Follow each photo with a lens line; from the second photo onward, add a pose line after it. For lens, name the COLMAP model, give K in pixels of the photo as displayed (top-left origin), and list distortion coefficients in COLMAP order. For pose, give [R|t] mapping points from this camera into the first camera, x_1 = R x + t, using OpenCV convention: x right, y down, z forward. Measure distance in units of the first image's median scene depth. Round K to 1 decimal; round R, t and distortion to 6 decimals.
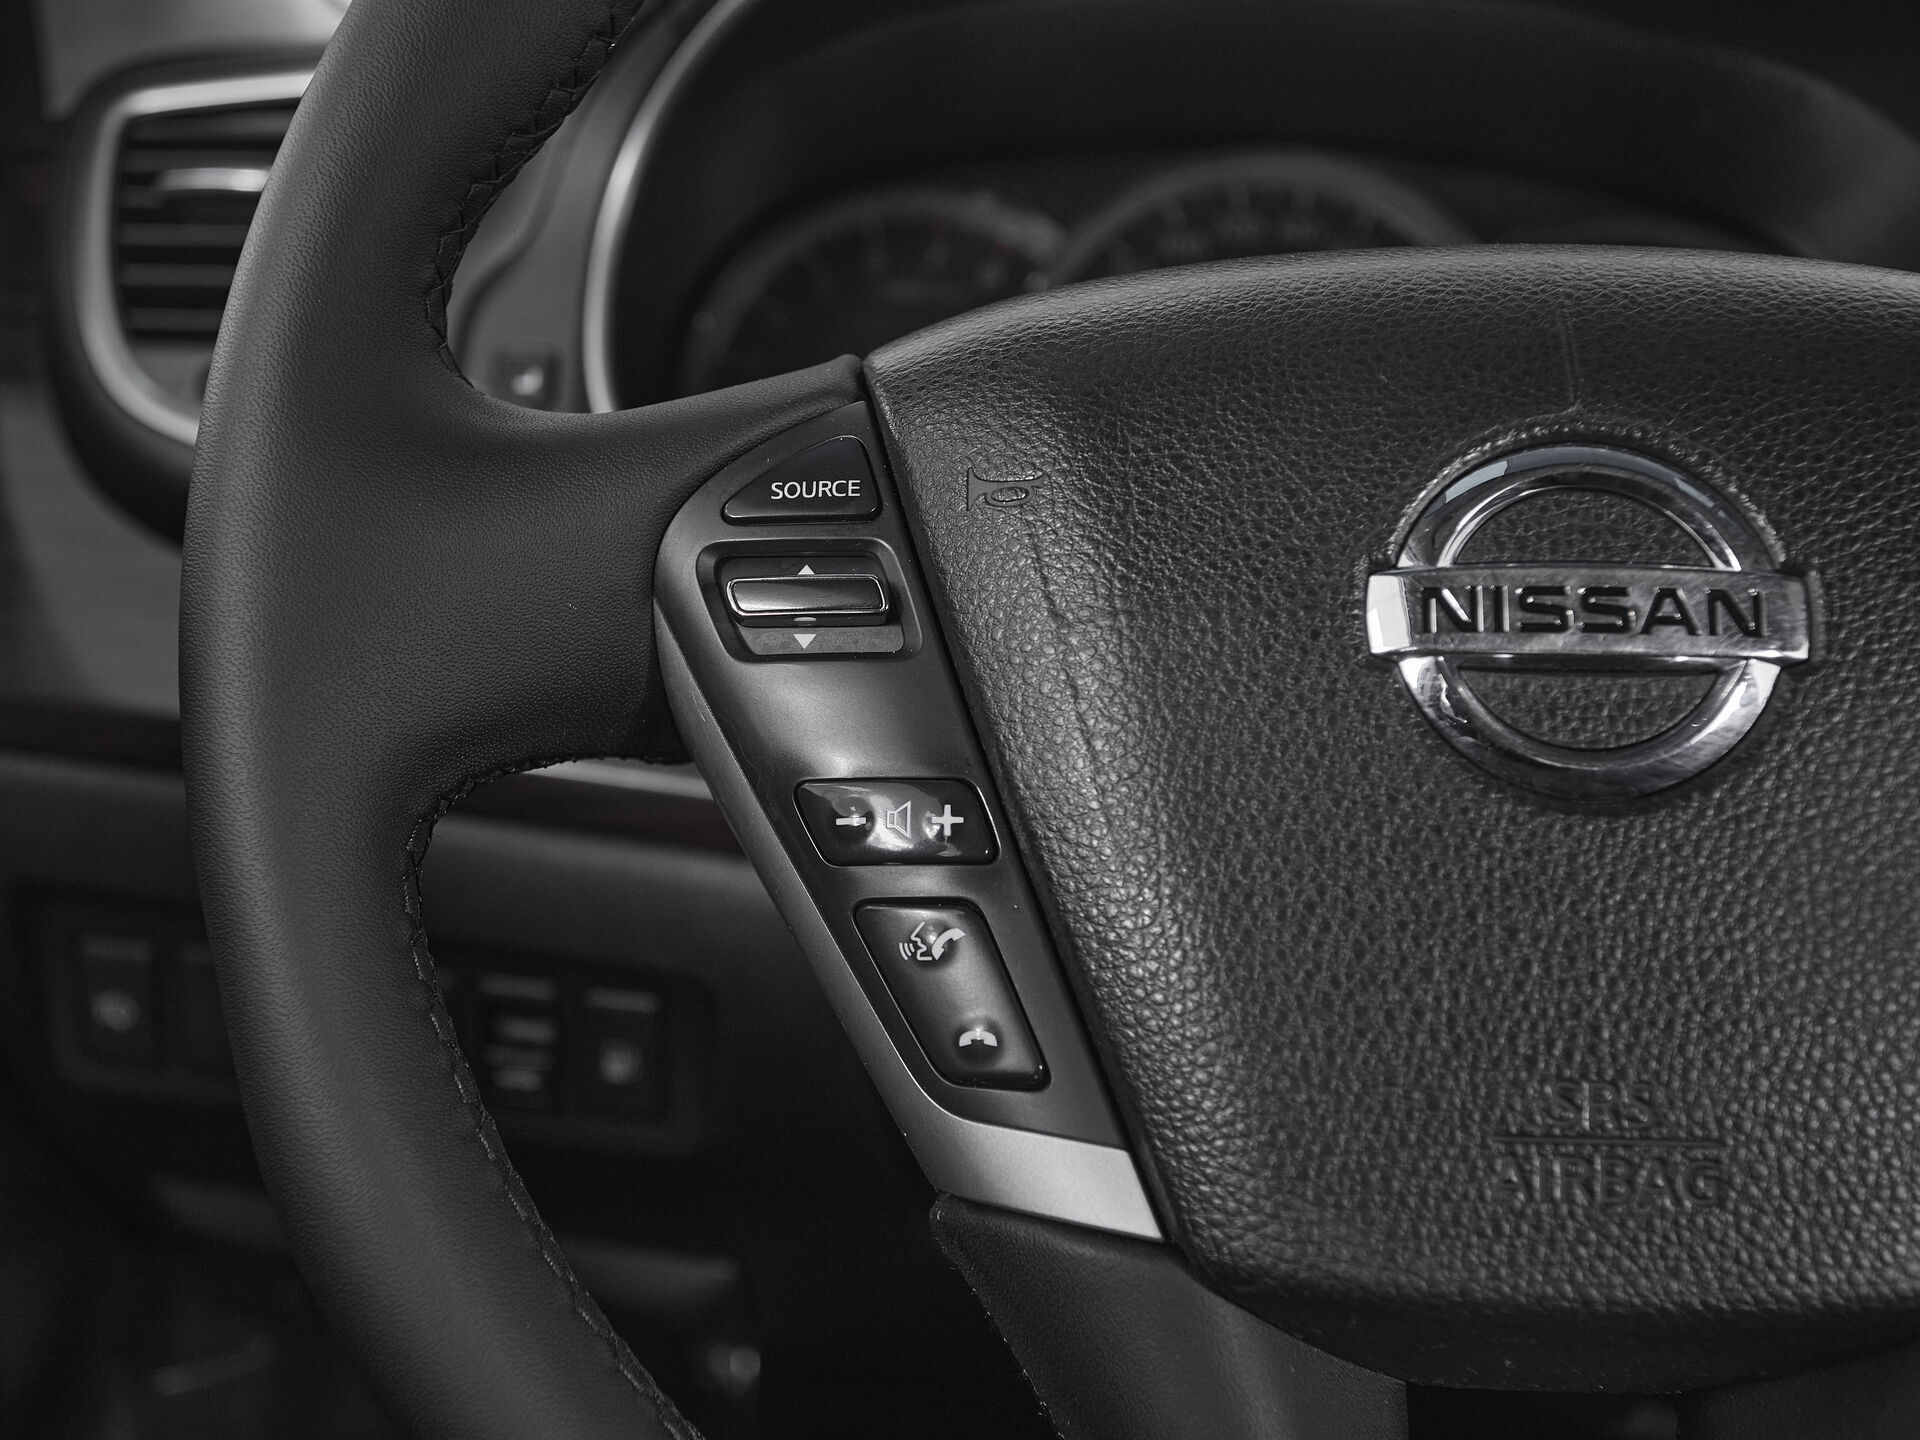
lens RADIAL K [[2324.7, 0, 871.1], [0, 2324.7, 754.7], [0, 0, 1]] dist [0.105412, 0.000000]
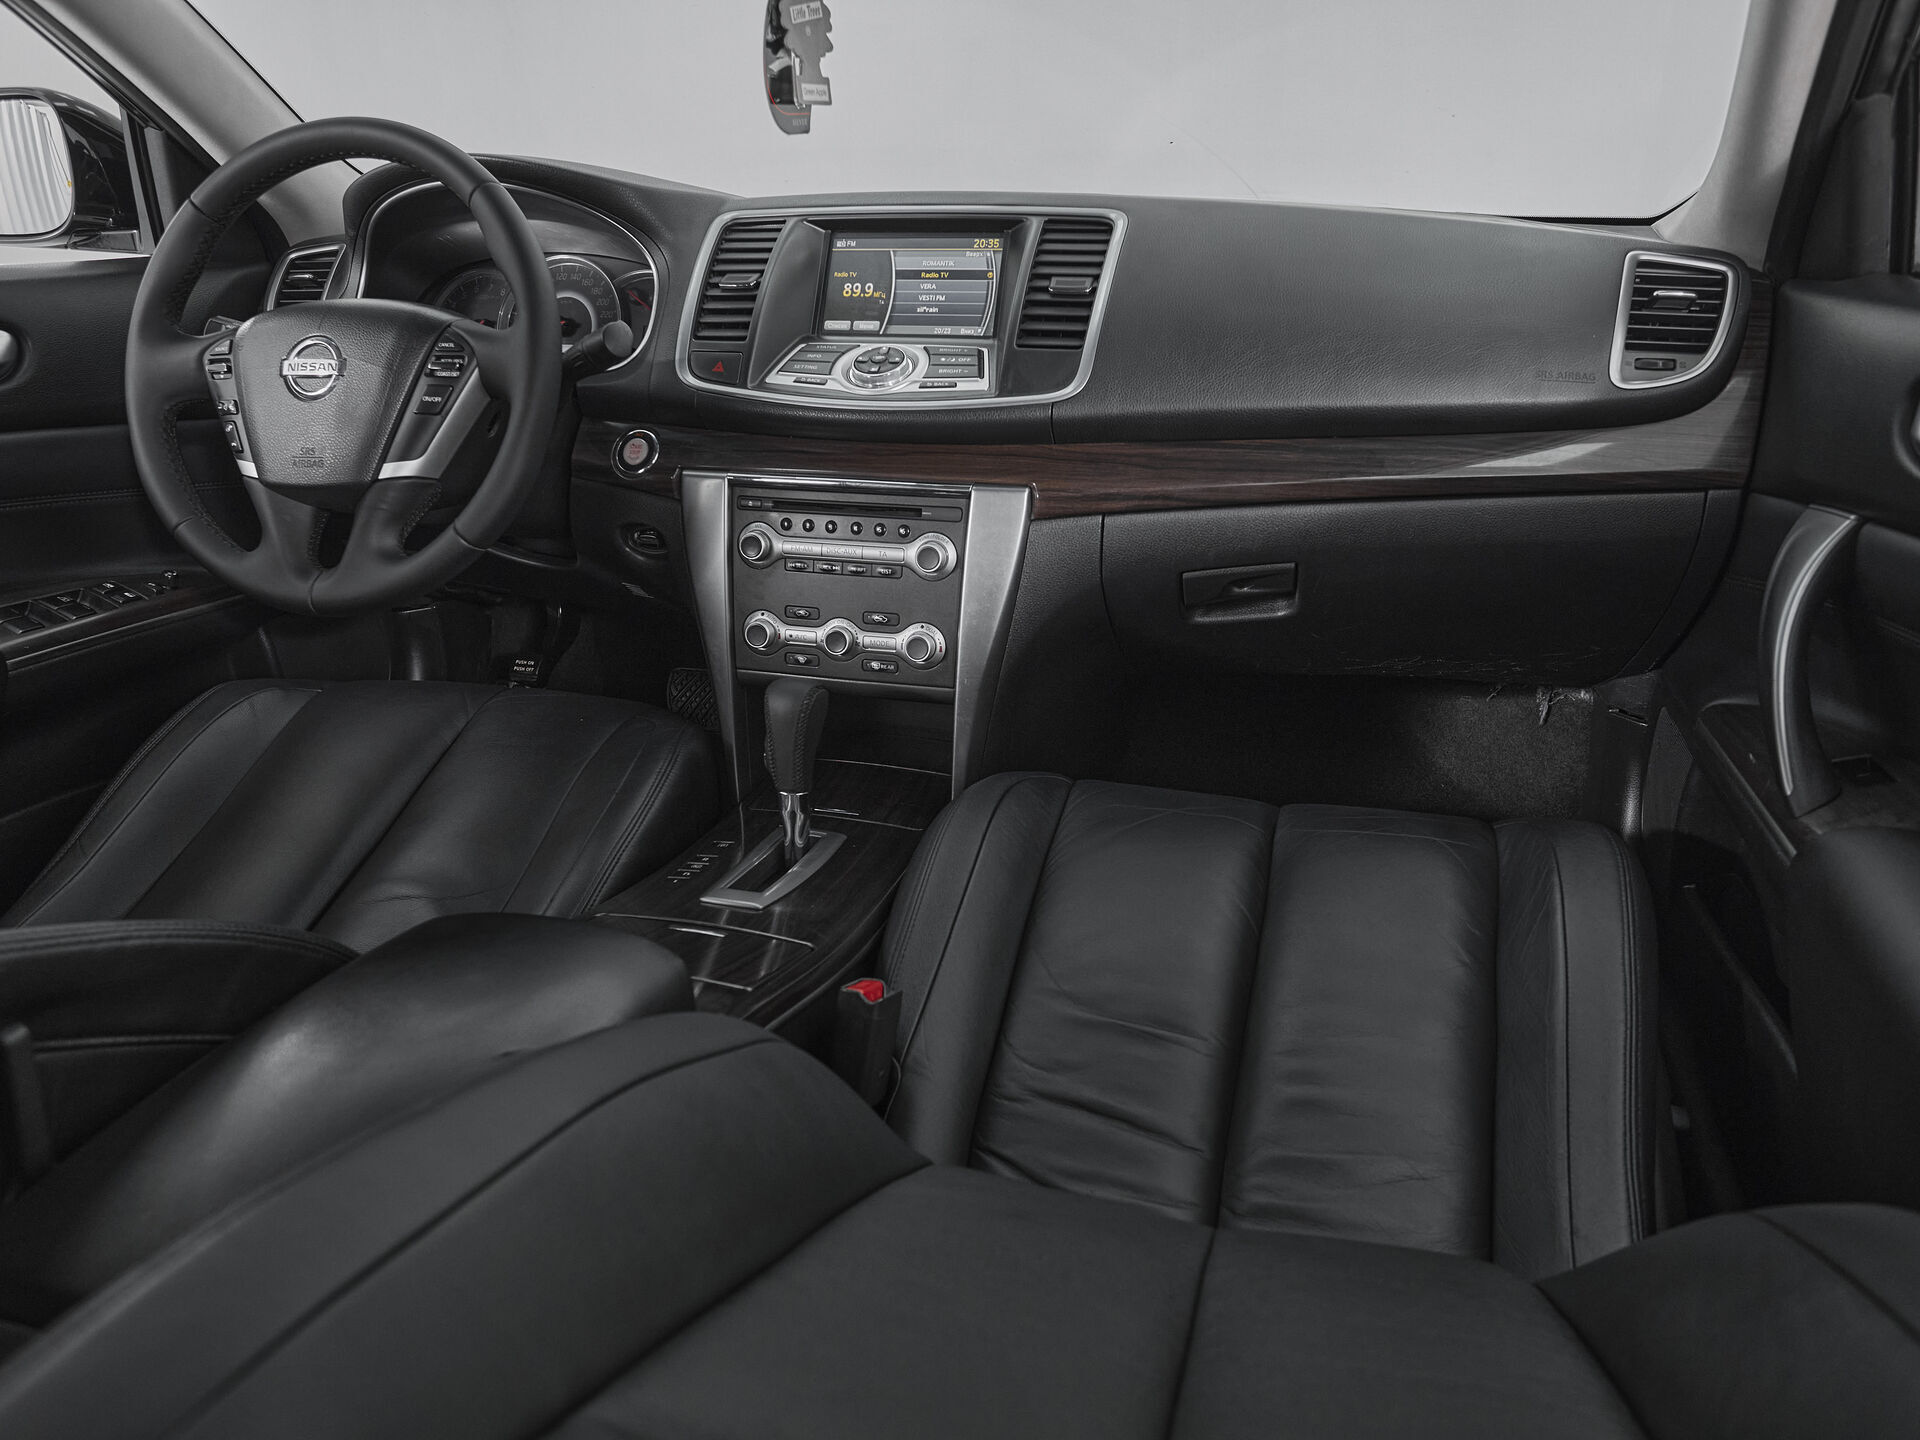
lens RADIAL K [[1310.0, 0, 958.4], [0, 1310.0, 715.2], [0, 0, 1]] dist [-0.052925, 0.041173]
pose [[0.970529, 0.043892, -0.236955, 2.568649], [-0.009287, 0.989355, 0.145227, 0.300982], [0.240806, -0.138746, 0.960605, -1.743312]]
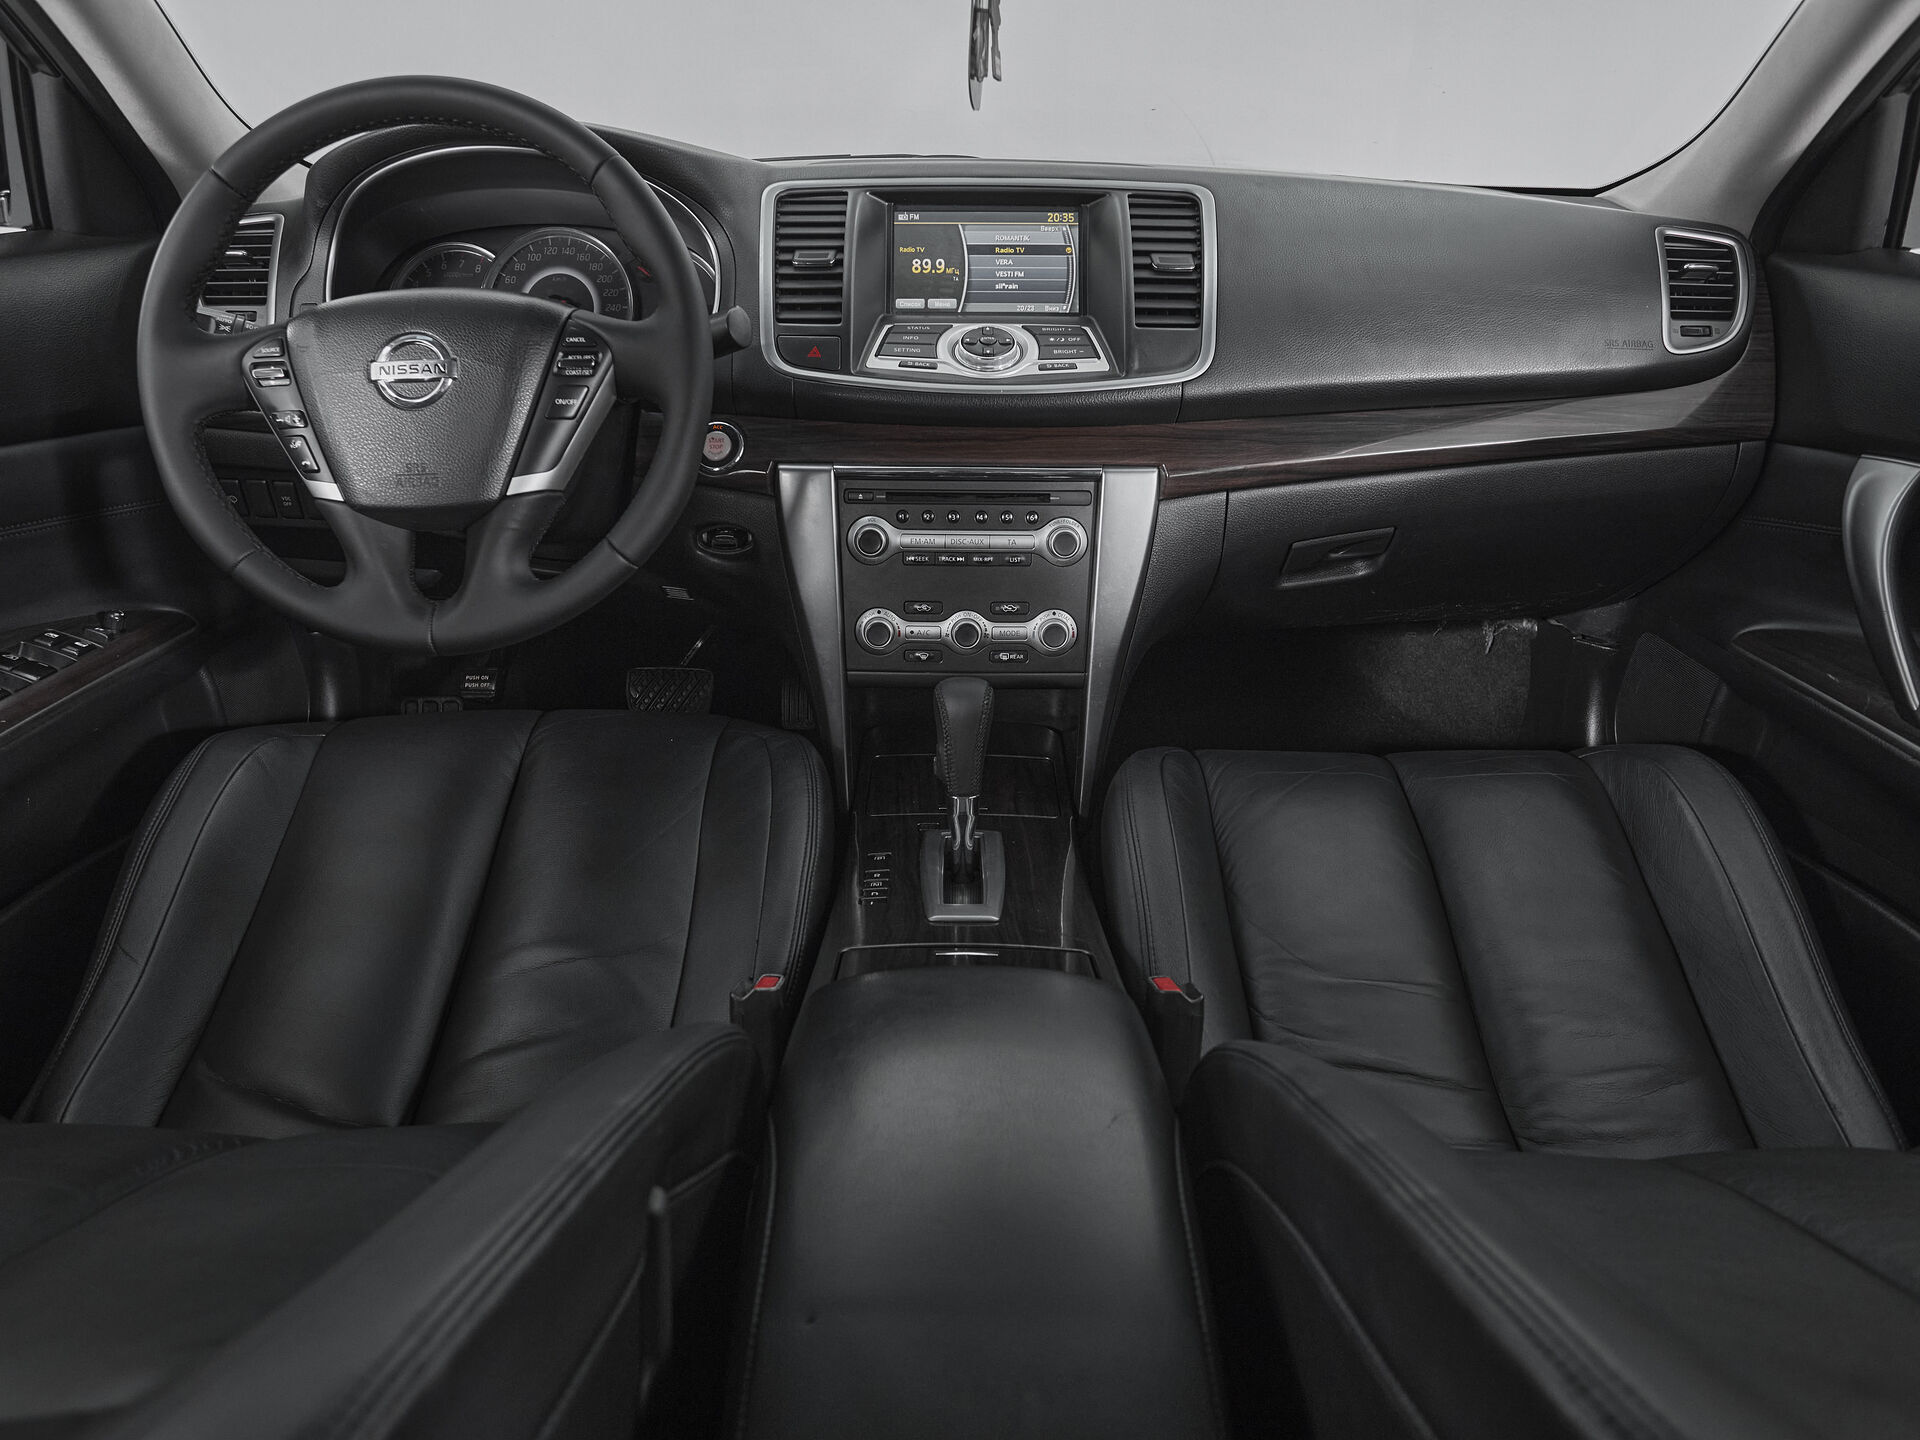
lens RADIAL K [[1310.0, 0, 937.4], [0, 1310.0, 720.5], [0, 0, 1]] dist [-0.052925, 0.041173]
pose [[0.999098, -0.041998, 0.006298, 1.333540], [0.039991, 0.980332, 0.193259, 0.177213], [-0.014291, -0.192833, 0.981128, -1.809794]]
